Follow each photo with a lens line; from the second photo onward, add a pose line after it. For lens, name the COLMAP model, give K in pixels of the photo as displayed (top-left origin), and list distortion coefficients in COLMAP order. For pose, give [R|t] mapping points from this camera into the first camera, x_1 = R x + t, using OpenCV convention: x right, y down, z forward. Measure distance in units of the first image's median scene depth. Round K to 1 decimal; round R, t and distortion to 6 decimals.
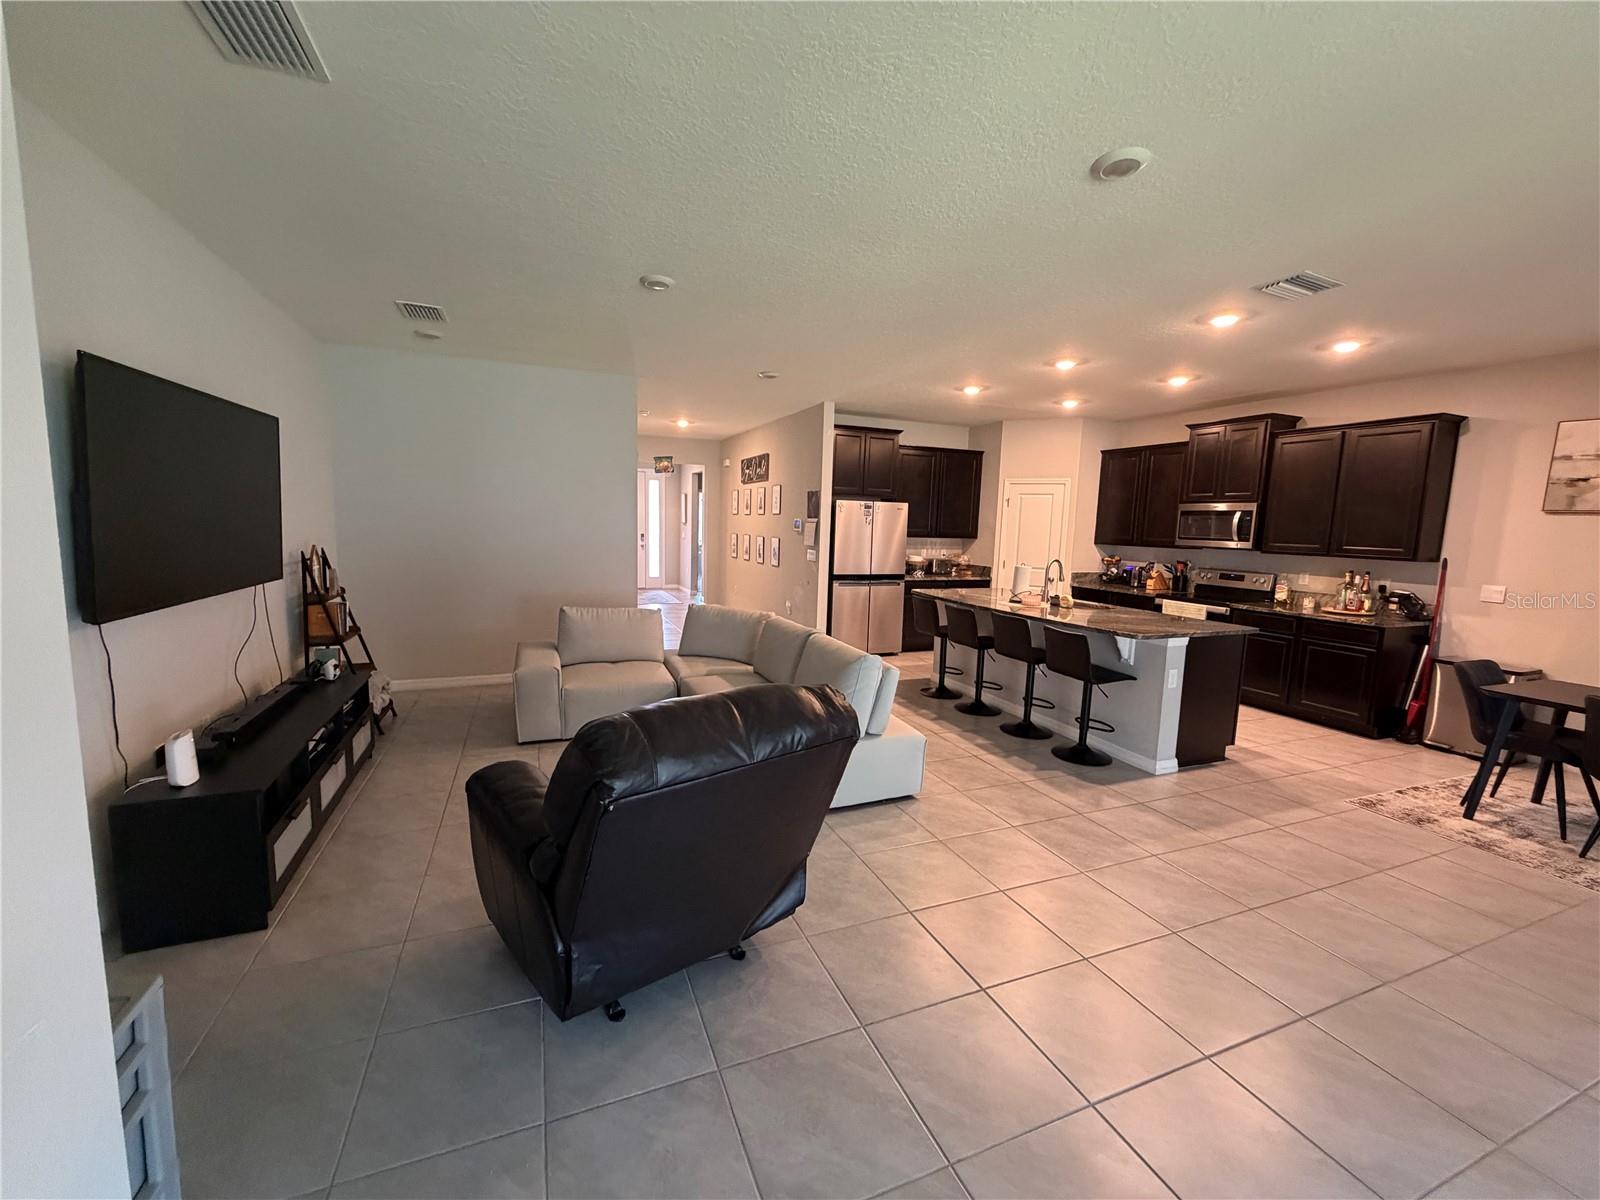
lens RADIAL K [[639.9, 0, 795.1], [0, 639.9, 598.7], [0, 0, 1]] dist [-0.001240, 0.000776]
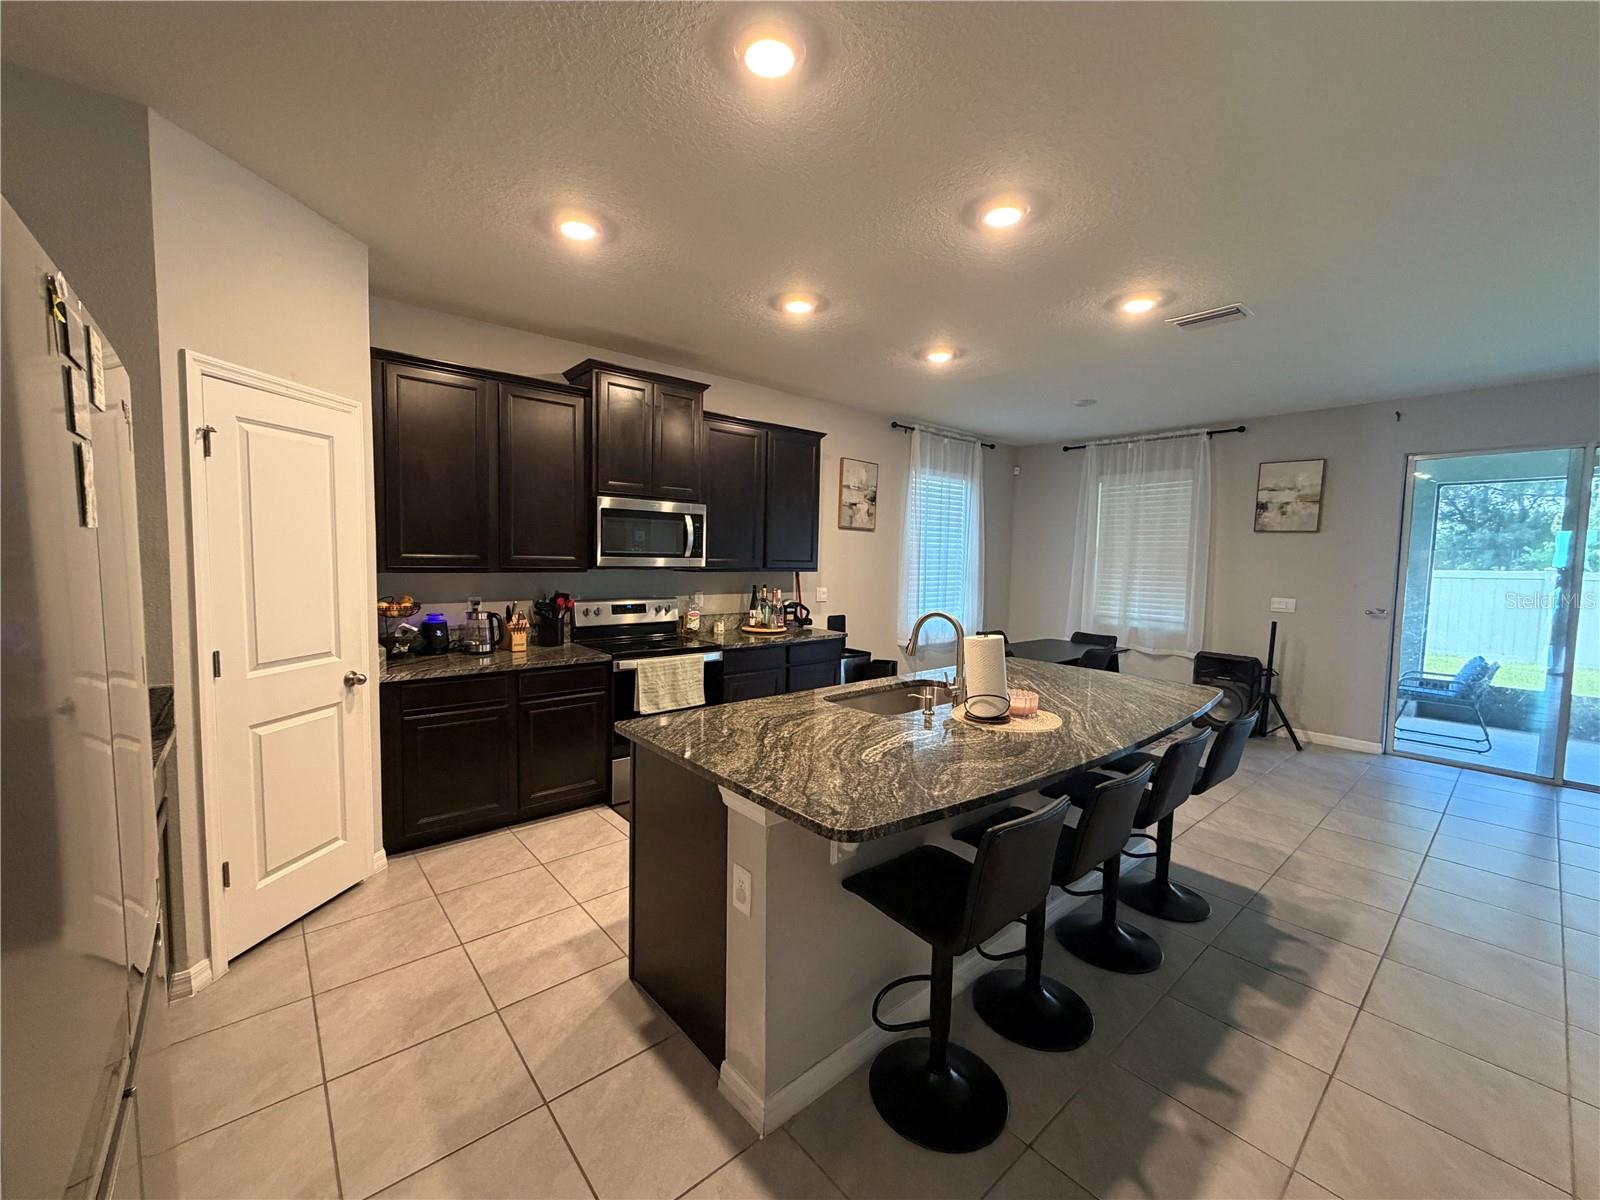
lens RADIAL K [[639.9, 0, 795.1], [0, 639.9, 598.7], [0, 0, 1]] dist [-0.001240, 0.000776]
pose [[-0.317160, -0.103258, 0.942734, -0.020305], [0.083324, 0.987177, 0.136159, -0.177689], [-0.944704, 0.121736, -0.304489, 1.505421]]
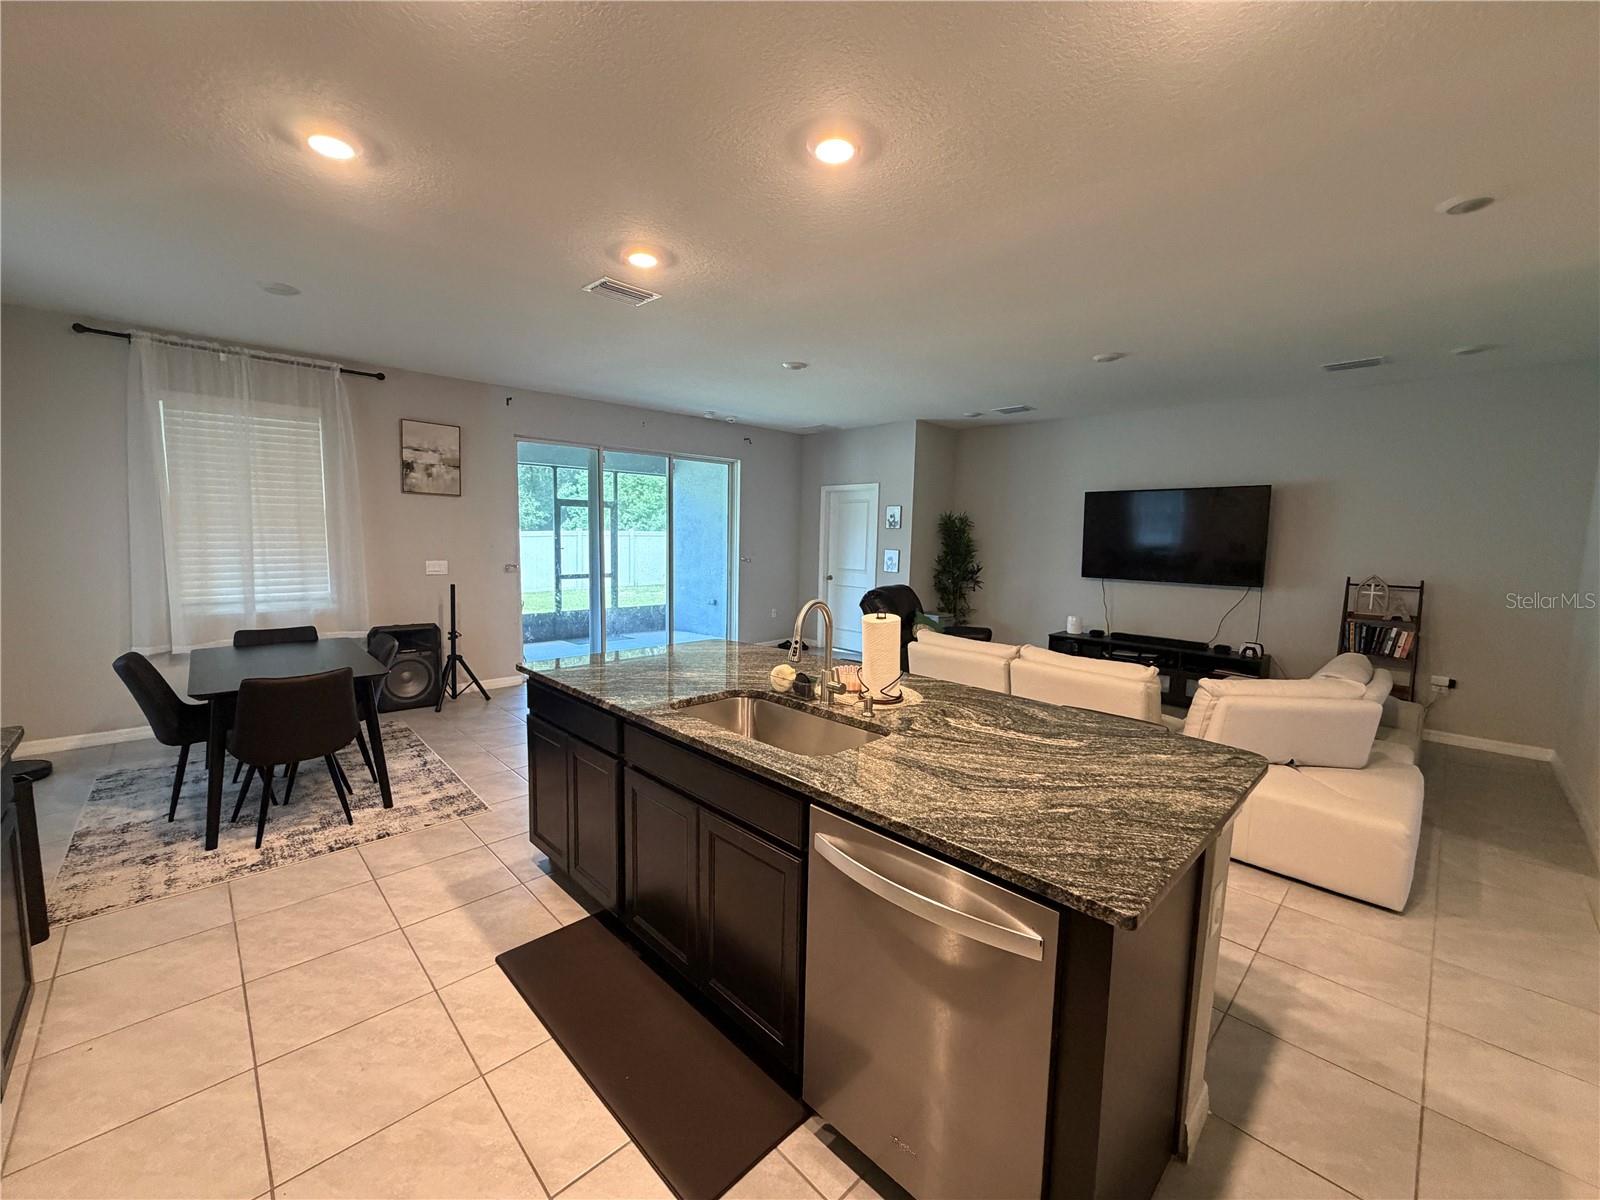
lens RADIAL K [[639.9, 0, 795.1], [0, 639.9, 598.7], [0, 0, 1]] dist [-0.001240, 0.000776]
pose [[-0.925768, -0.010654, -0.377943, 0.688437], [-0.092604, 0.975546, 0.199333, -0.171917], [0.366577, 0.219535, -0.904116, 1.636980]]
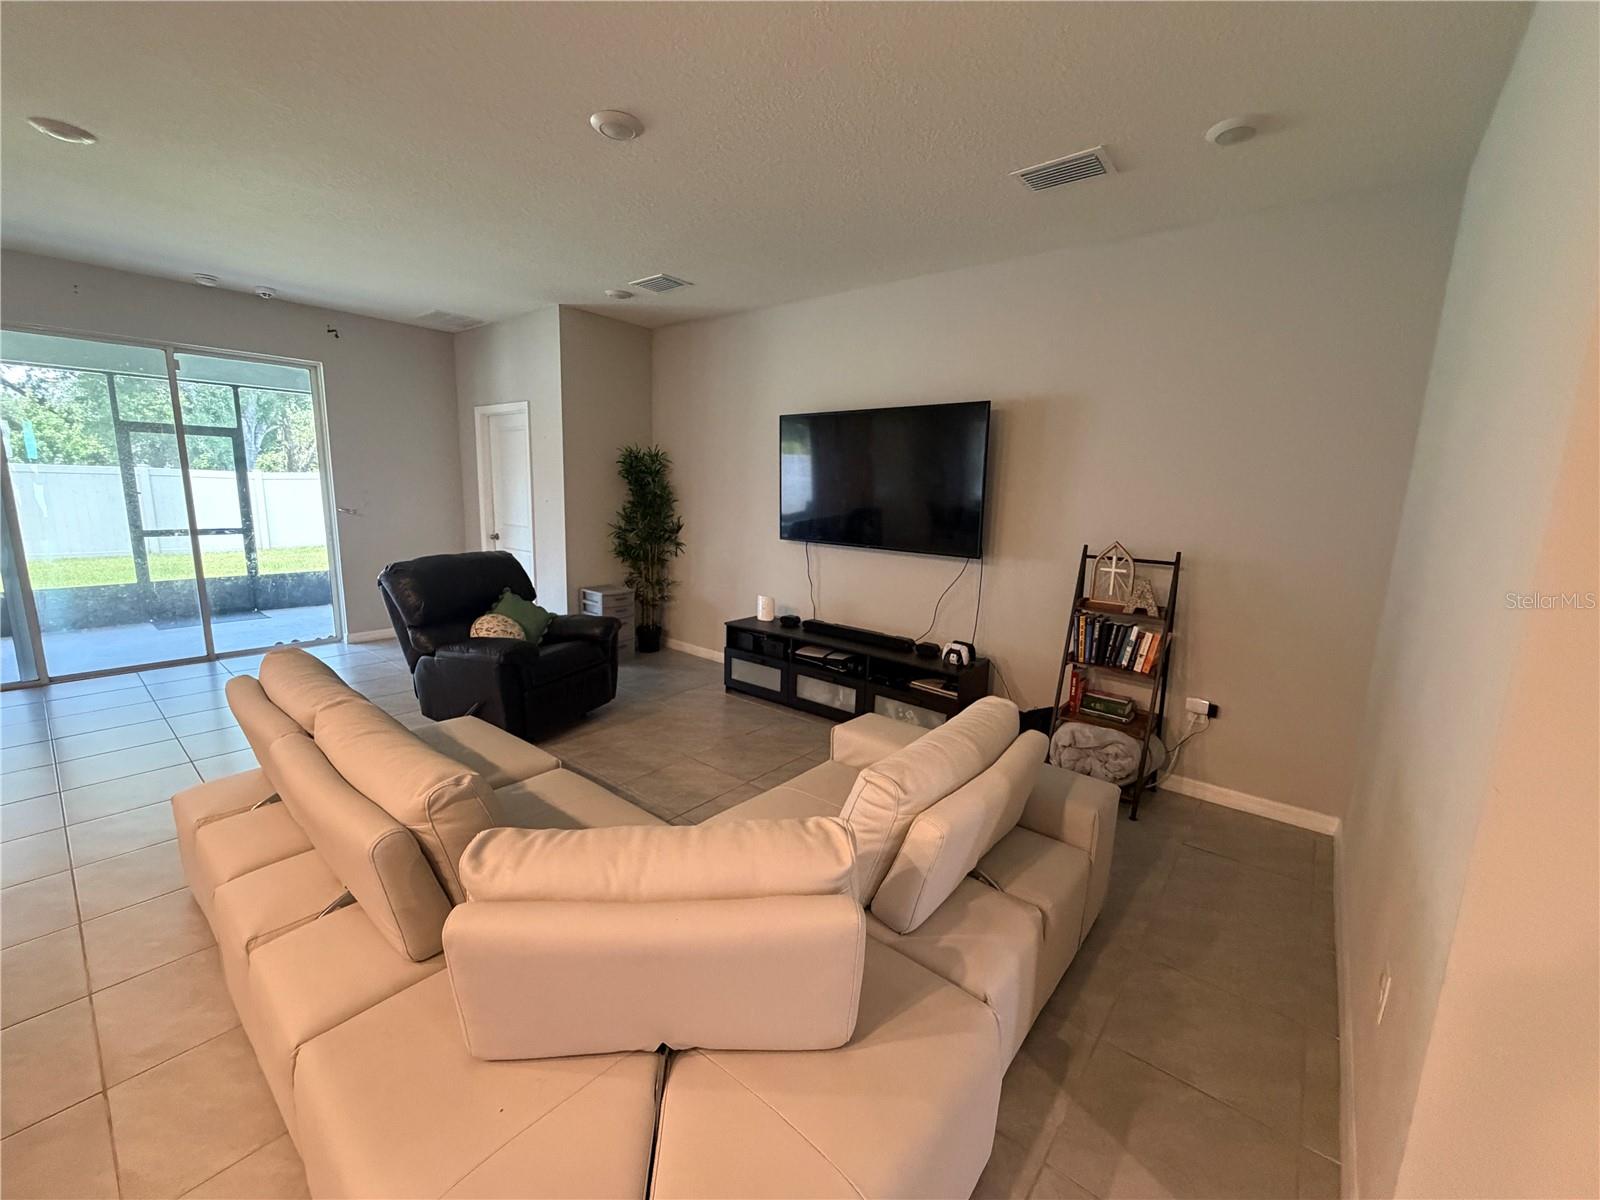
lens RADIAL K [[639.9, 0, 795.1], [0, 639.9, 598.7], [0, 0, 1]] dist [-0.001240, 0.000776]
pose [[-0.878743, 0.026312, -0.476570, -0.034083], [-0.113461, 0.958342, 0.262121, -0.170319], [0.463614, 0.284409, -0.839150, 1.435494]]
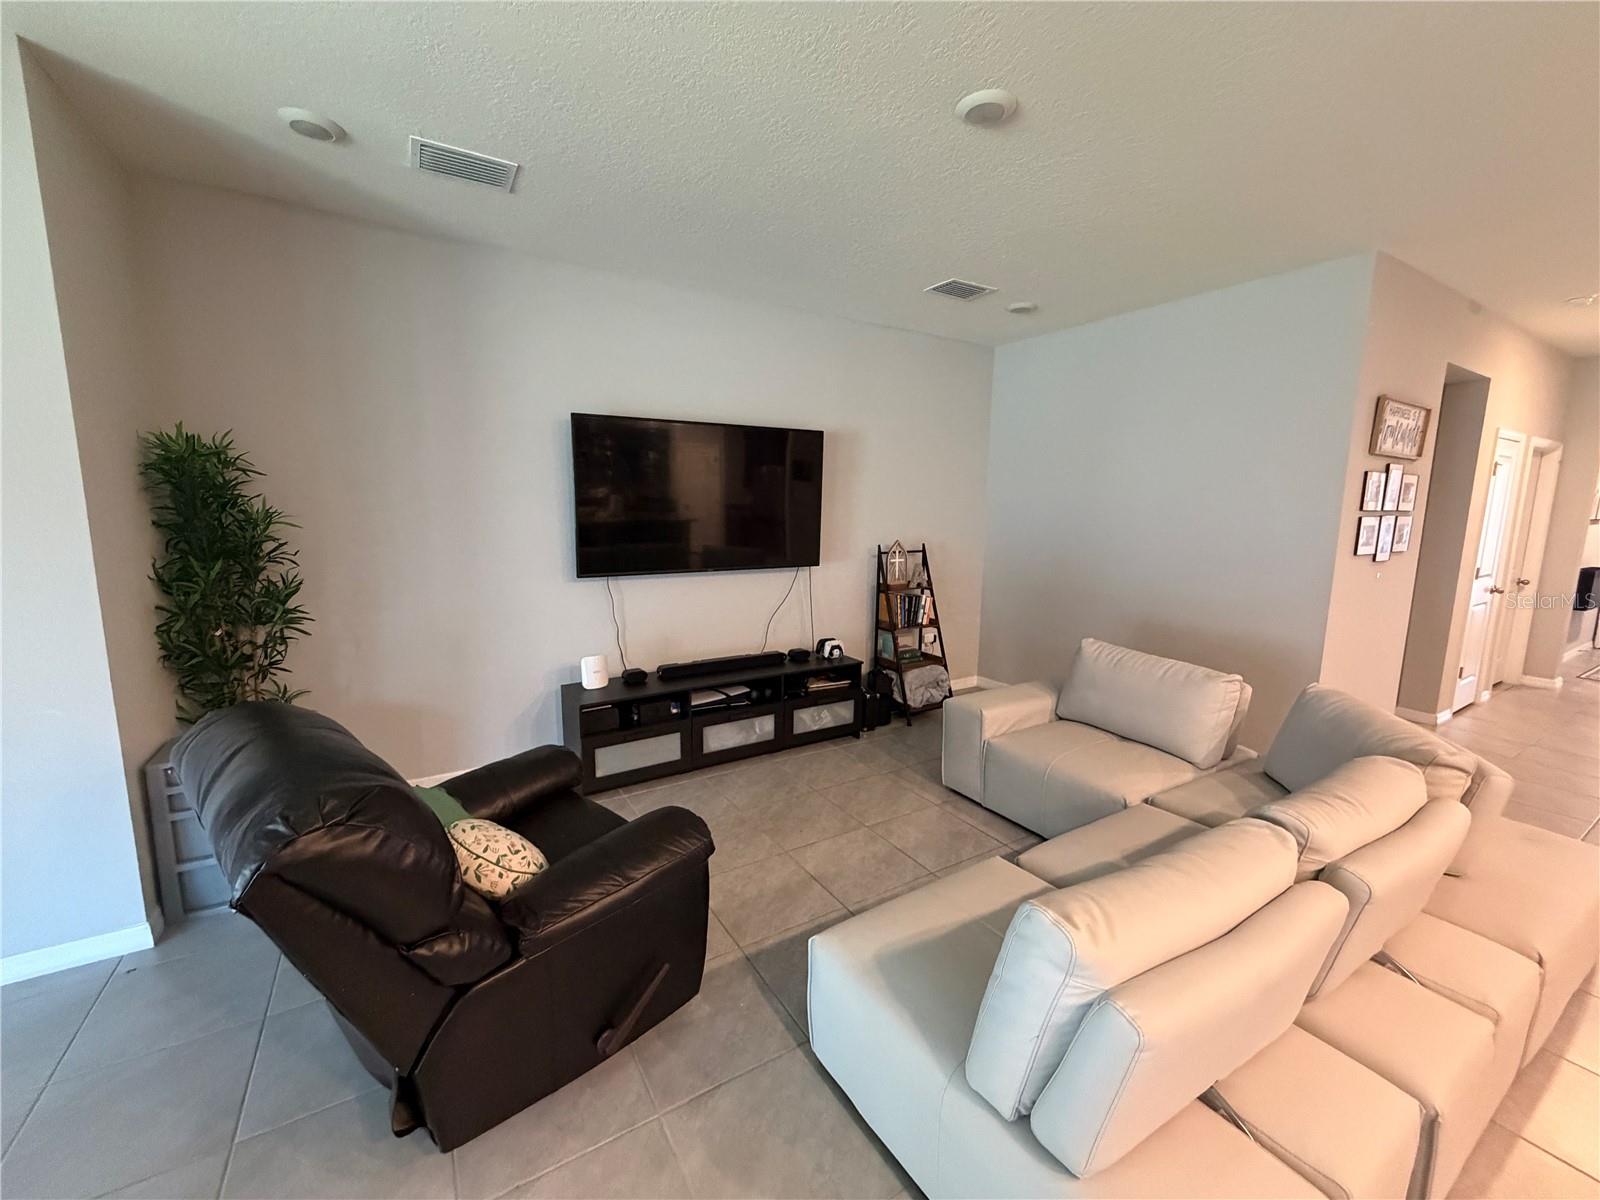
lens RADIAL K [[639.9, 0, 795.1], [0, 639.9, 598.7], [0, 0, 1]] dist [-0.001240, 0.000776]
pose [[0.165561, 0.117192, -0.979212, 0.309806], [-0.123621, 0.987549, 0.097288, -0.067290], [0.978421, 0.104944, 0.177987, 0.614866]]
